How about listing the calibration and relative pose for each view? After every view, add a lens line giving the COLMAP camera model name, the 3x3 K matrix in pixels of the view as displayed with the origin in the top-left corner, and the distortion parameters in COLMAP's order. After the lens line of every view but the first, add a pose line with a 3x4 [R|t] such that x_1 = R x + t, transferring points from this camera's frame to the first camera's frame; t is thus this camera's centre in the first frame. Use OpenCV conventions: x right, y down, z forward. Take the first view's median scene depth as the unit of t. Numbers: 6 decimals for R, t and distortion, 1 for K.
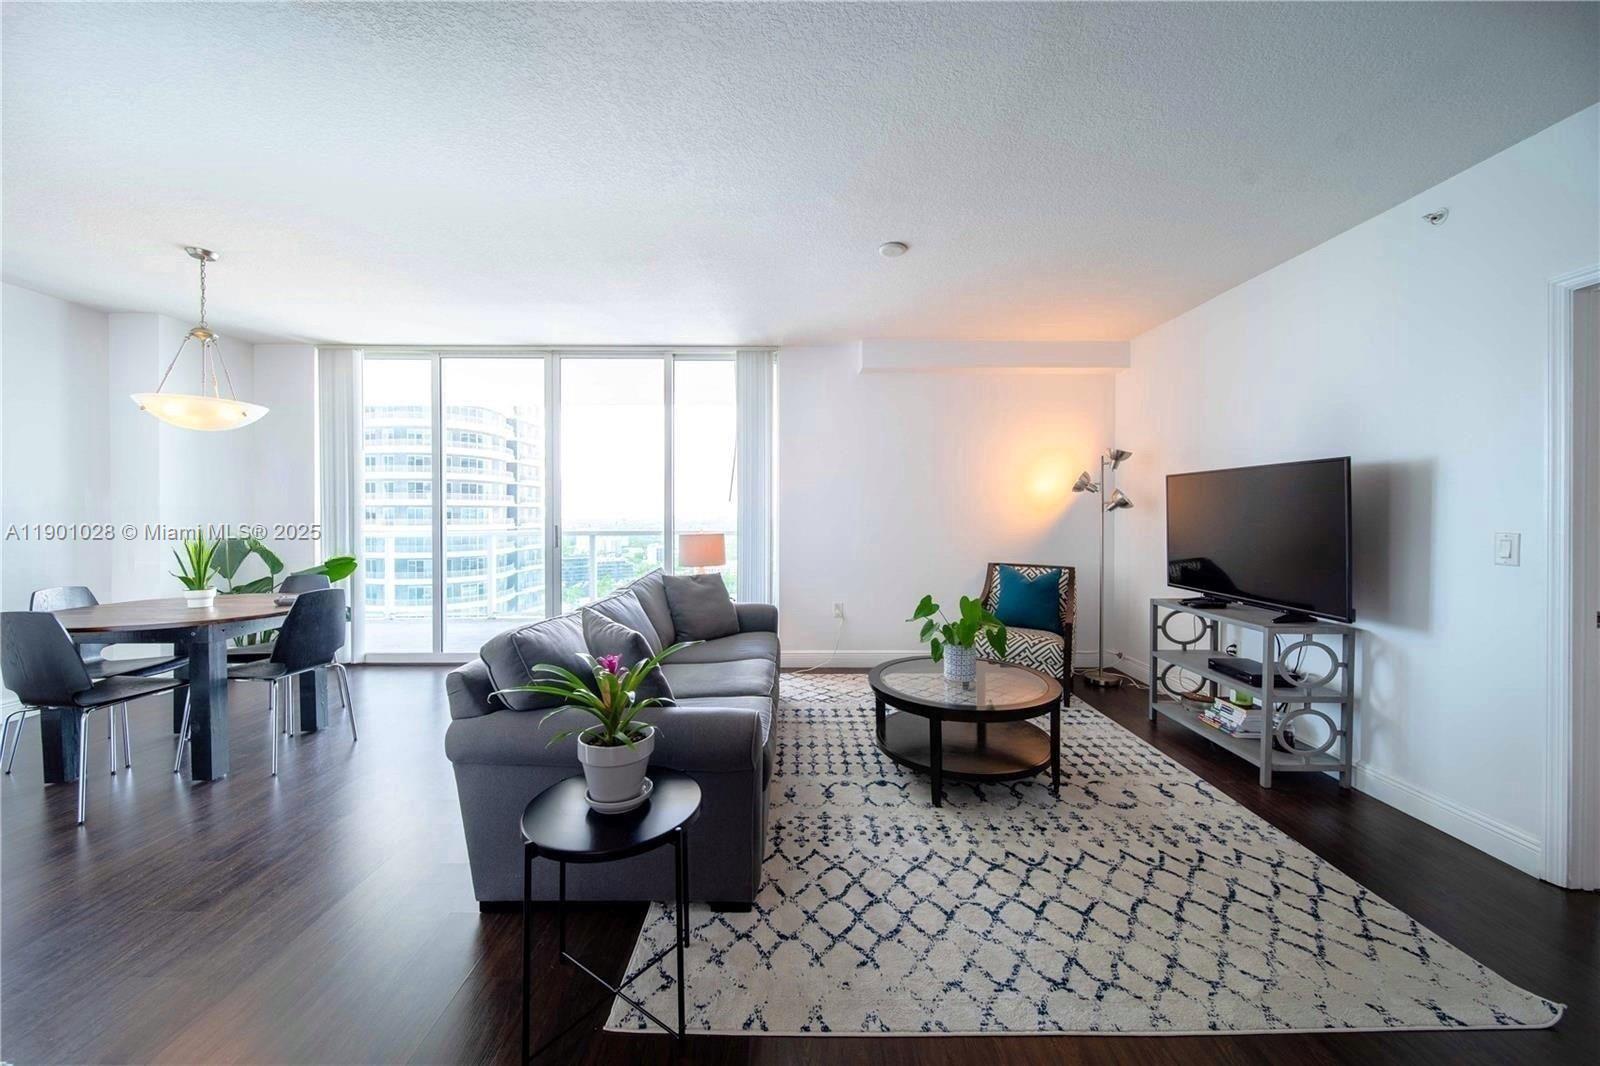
lens RADIAL K [[569.1, 0, 805.3], [0, 569.1, 523.5], [0, 0, 1]] dist [0.000063, -0.000437]
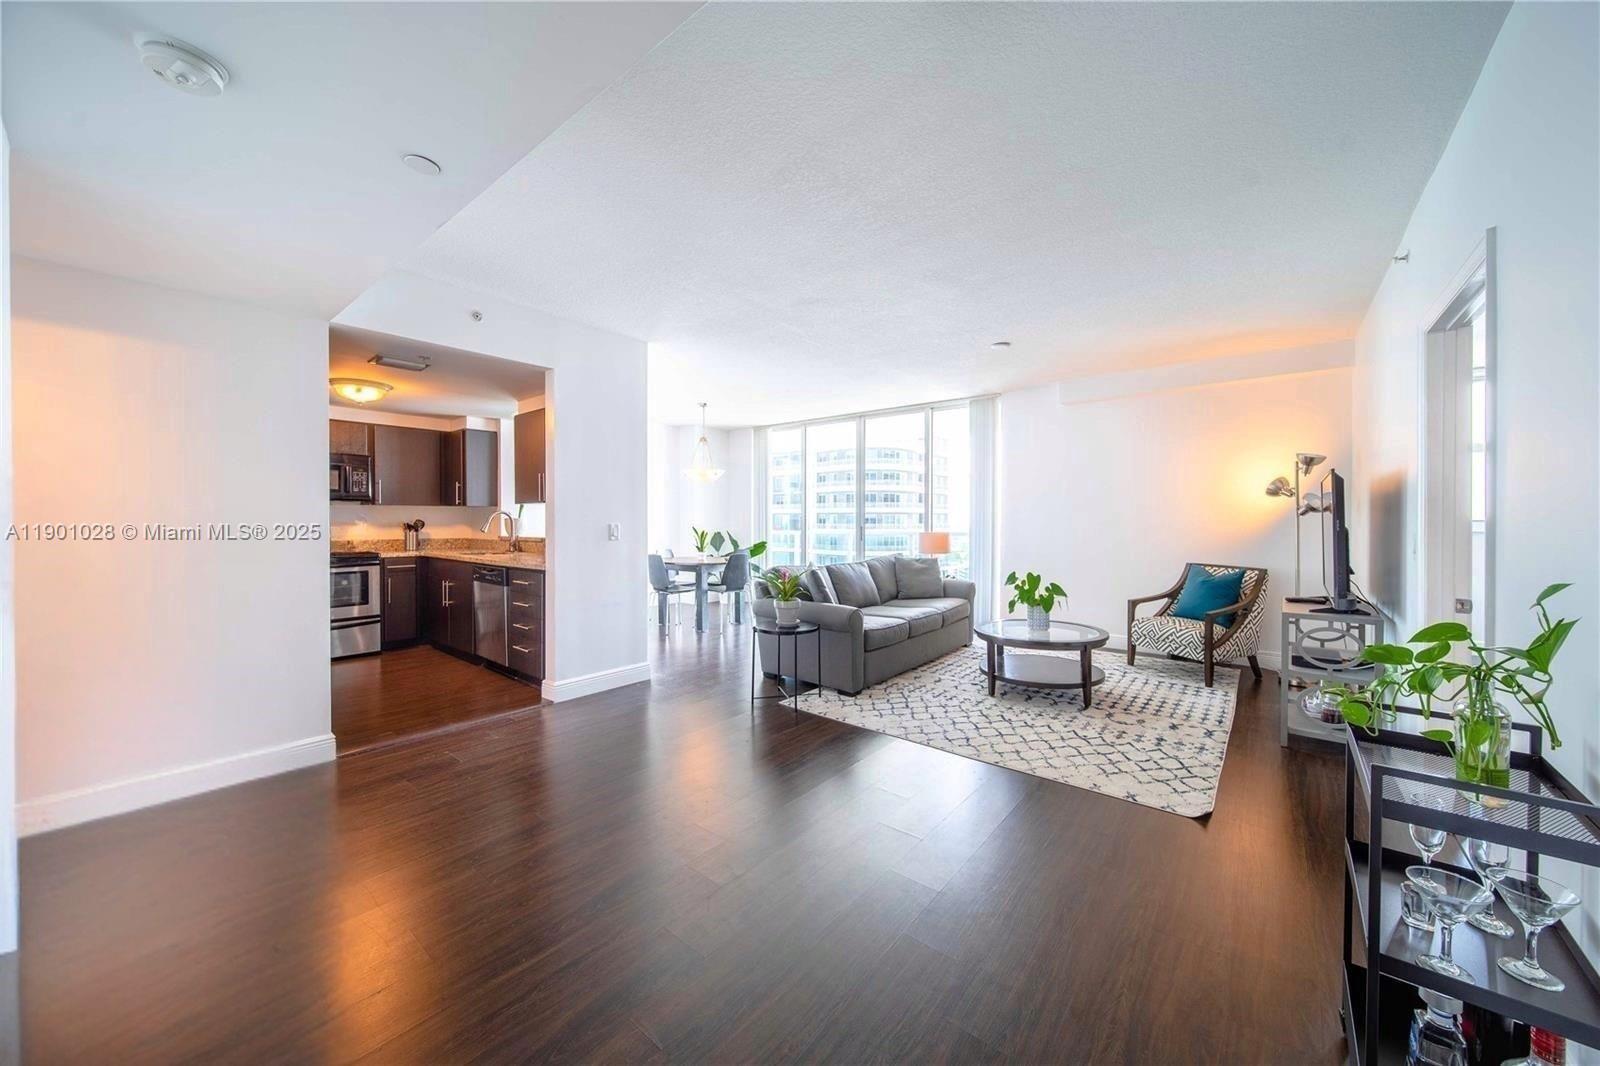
lens RADIAL K [[569.1, 0, 801.7], [0, 569.1, 523.9], [0, 0, 1]] dist [0.000063, -0.000437]
pose [[0.770138, 0.004765, -0.637860, 0.736595], [-0.010784, 0.999926, -0.005551, 0.013723], [0.637787, 0.011154, 0.770132, -0.531188]]
